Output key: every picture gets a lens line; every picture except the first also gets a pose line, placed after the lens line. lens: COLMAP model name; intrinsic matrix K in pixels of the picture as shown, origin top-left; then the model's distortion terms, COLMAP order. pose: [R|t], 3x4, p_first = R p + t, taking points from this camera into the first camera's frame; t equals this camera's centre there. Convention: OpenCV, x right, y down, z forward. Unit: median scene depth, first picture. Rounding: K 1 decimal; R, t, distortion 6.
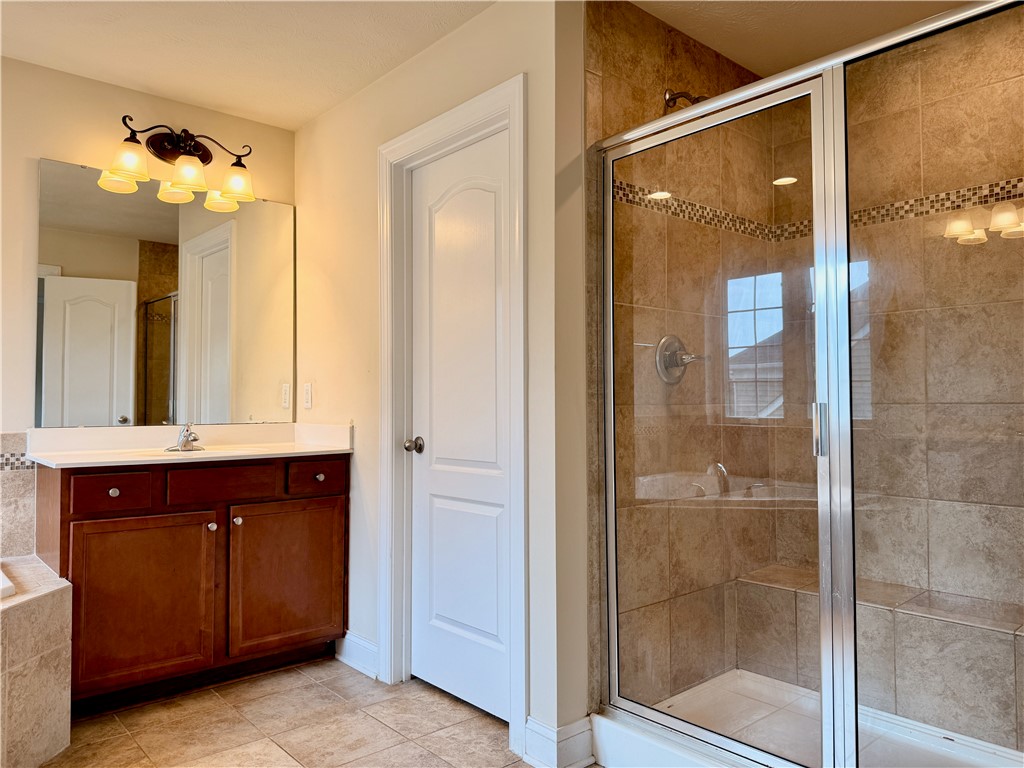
lens RADIAL K [[733.6, 0, 512.0], [0, 733.6, 384.0], [0, 0, 1]] dist [0.091299, -0.107488]
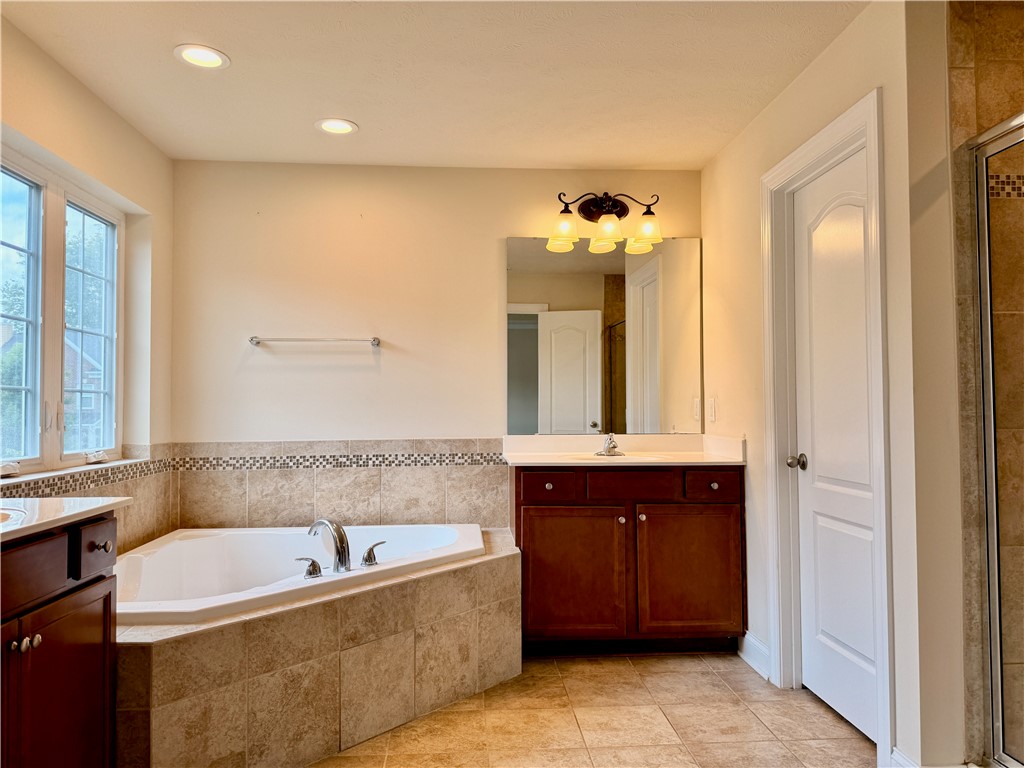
lens RADIAL K [[733.6, 0, 512.0], [0, 733.6, 384.0], [0, 0, 1]] dist [0.091299, -0.107488]
pose [[0.797216, -0.018527, -0.603410, 0.180533], [0.018016, 0.999814, -0.006897, -0.024690], [0.603426, -0.005373, 0.797401, -0.063337]]
